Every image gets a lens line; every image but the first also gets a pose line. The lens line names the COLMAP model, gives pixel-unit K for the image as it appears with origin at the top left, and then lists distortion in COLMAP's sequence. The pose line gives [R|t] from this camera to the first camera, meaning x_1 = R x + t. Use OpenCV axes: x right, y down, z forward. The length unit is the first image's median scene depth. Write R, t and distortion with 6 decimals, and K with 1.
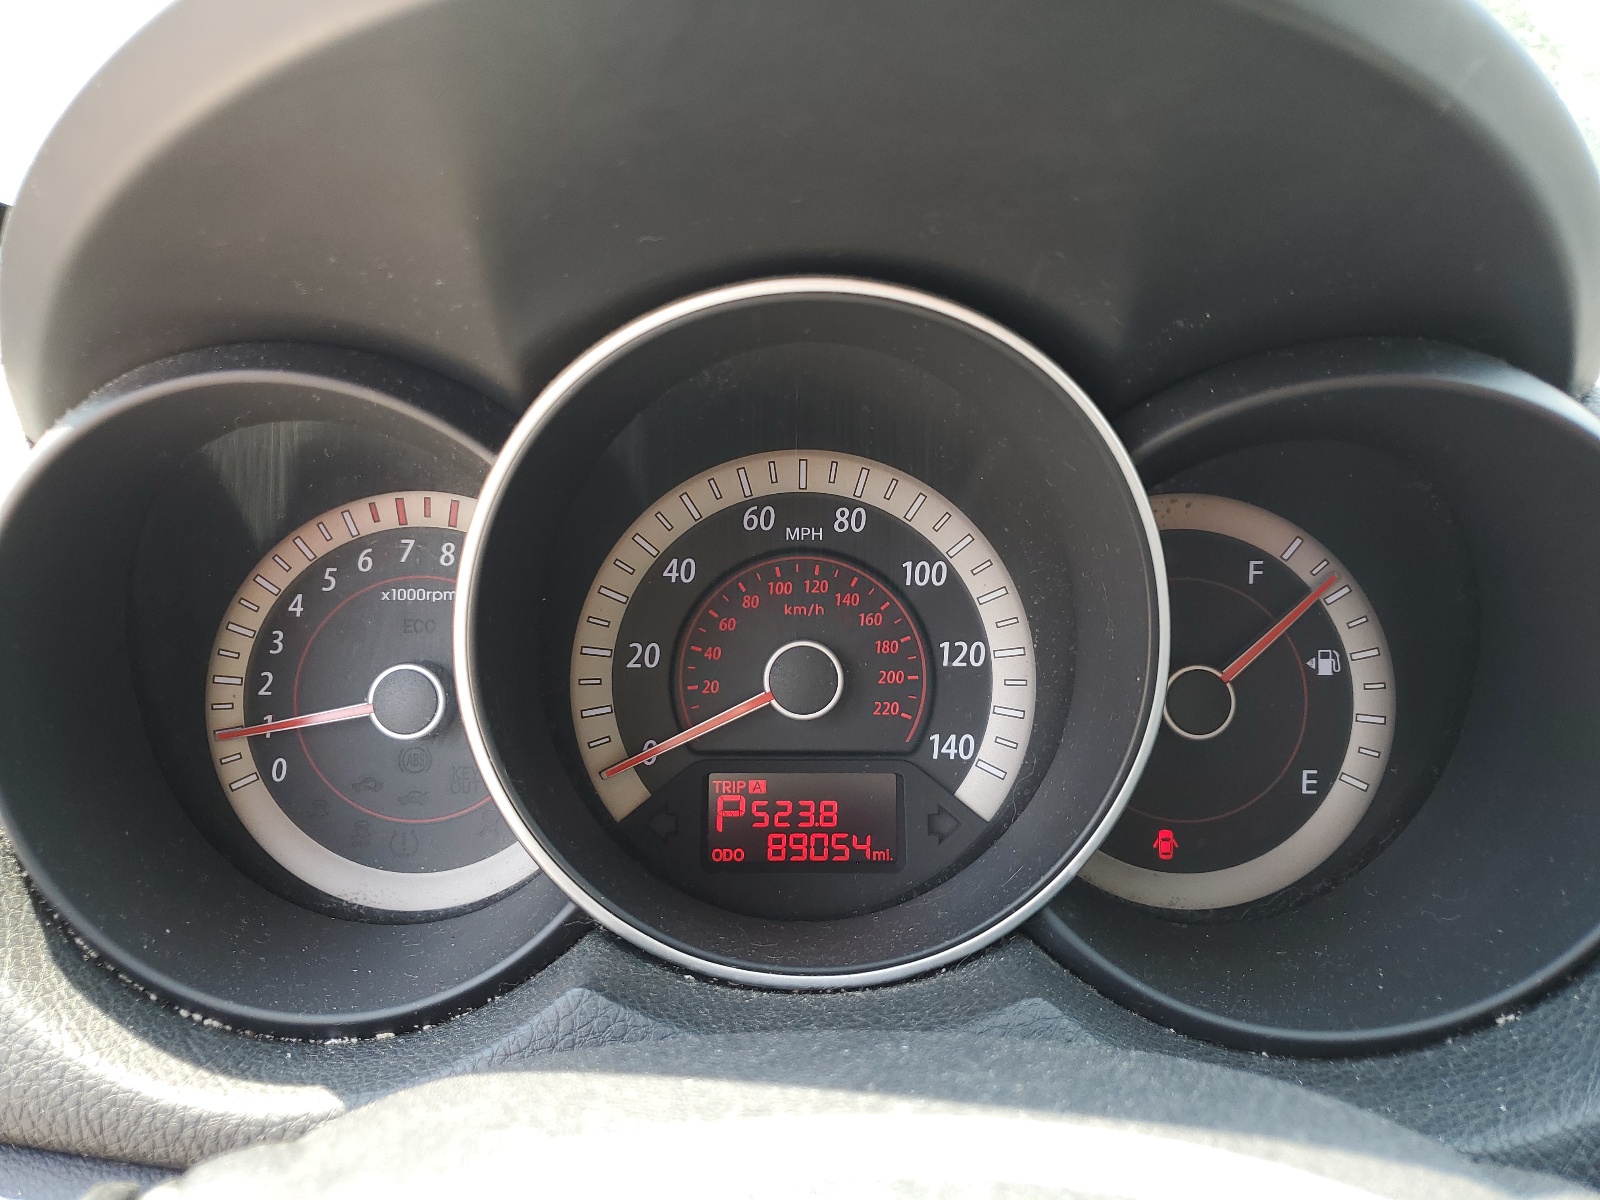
lens RADIAL K [[1212.2, 0, 798.1], [0, 1212.2, 597.2], [0, 0, 1]] dist [0.011686, 0.003540]
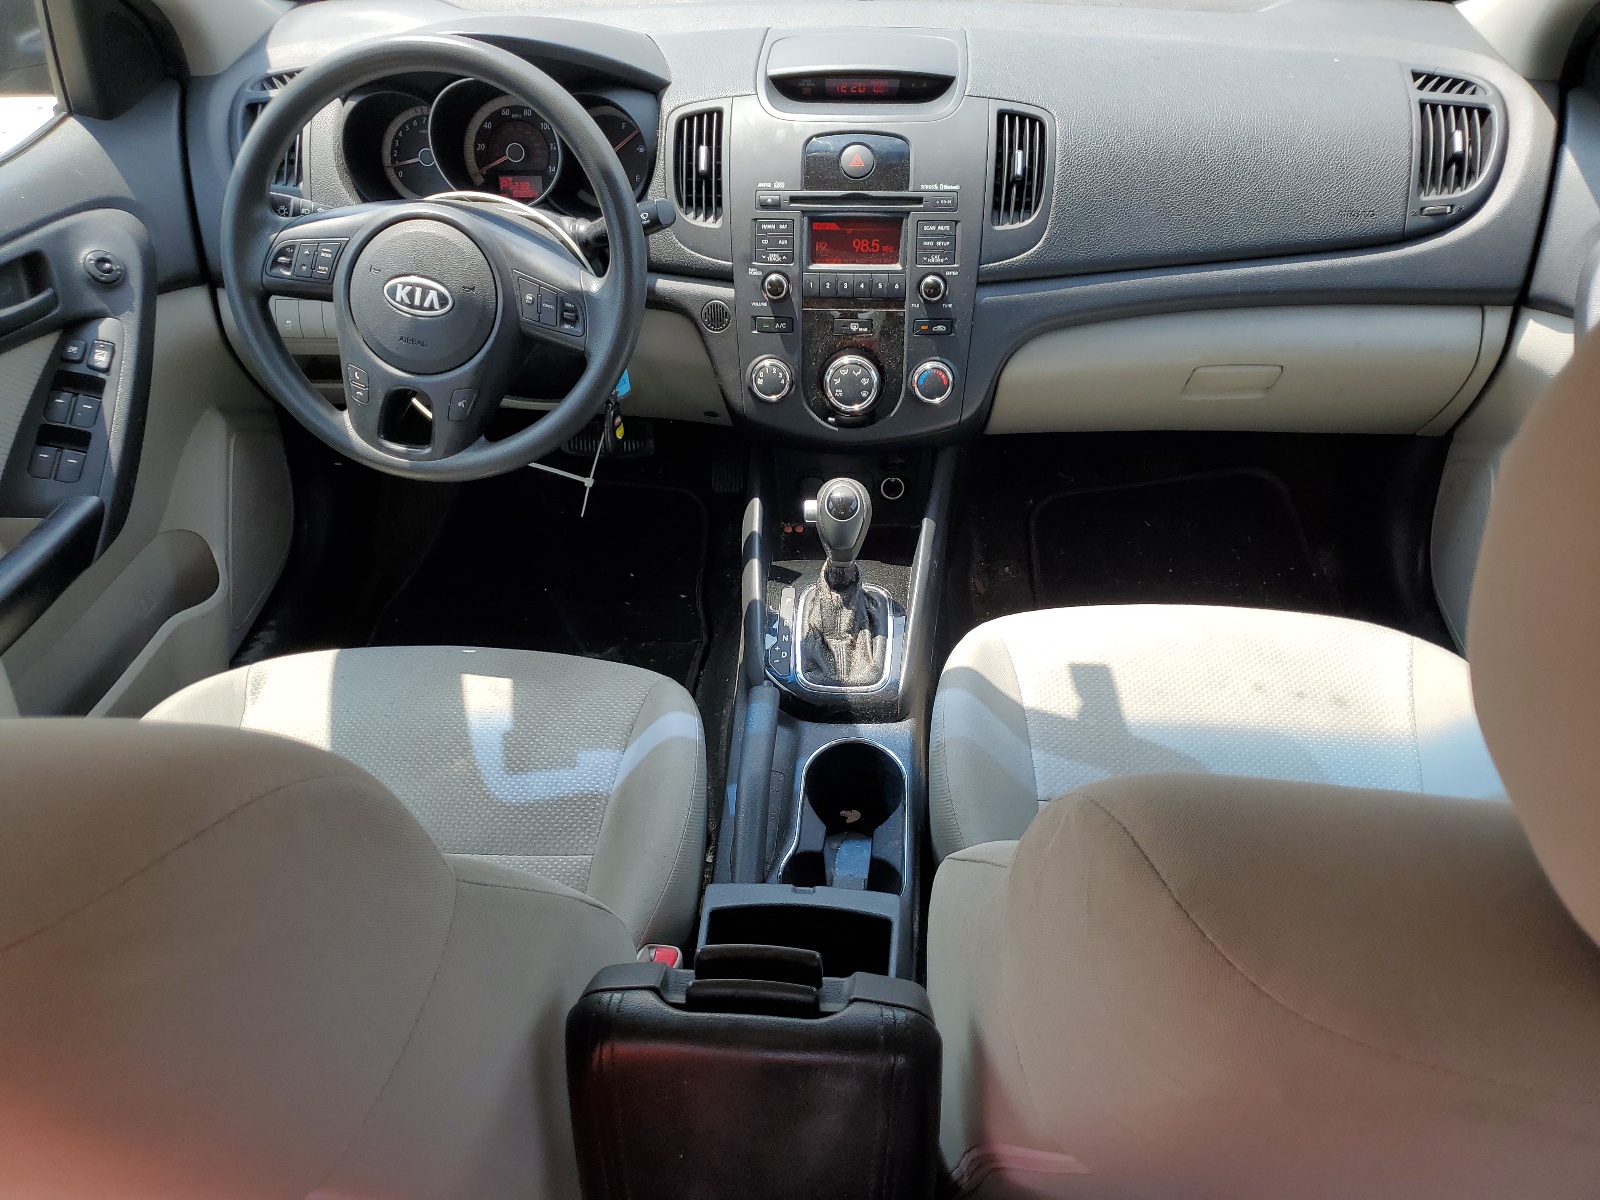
lens RADIAL K [[1212.2, 0, 804.0], [0, 1212.2, 600.2], [0, 0, 1]] dist [0.011686, 0.003540]
pose [[0.997415, 0.020965, -0.068729, 1.336140], [0.001205, 0.951474, 0.307727, 0.251167], [0.071845, -0.307015, 0.948989, -3.471753]]
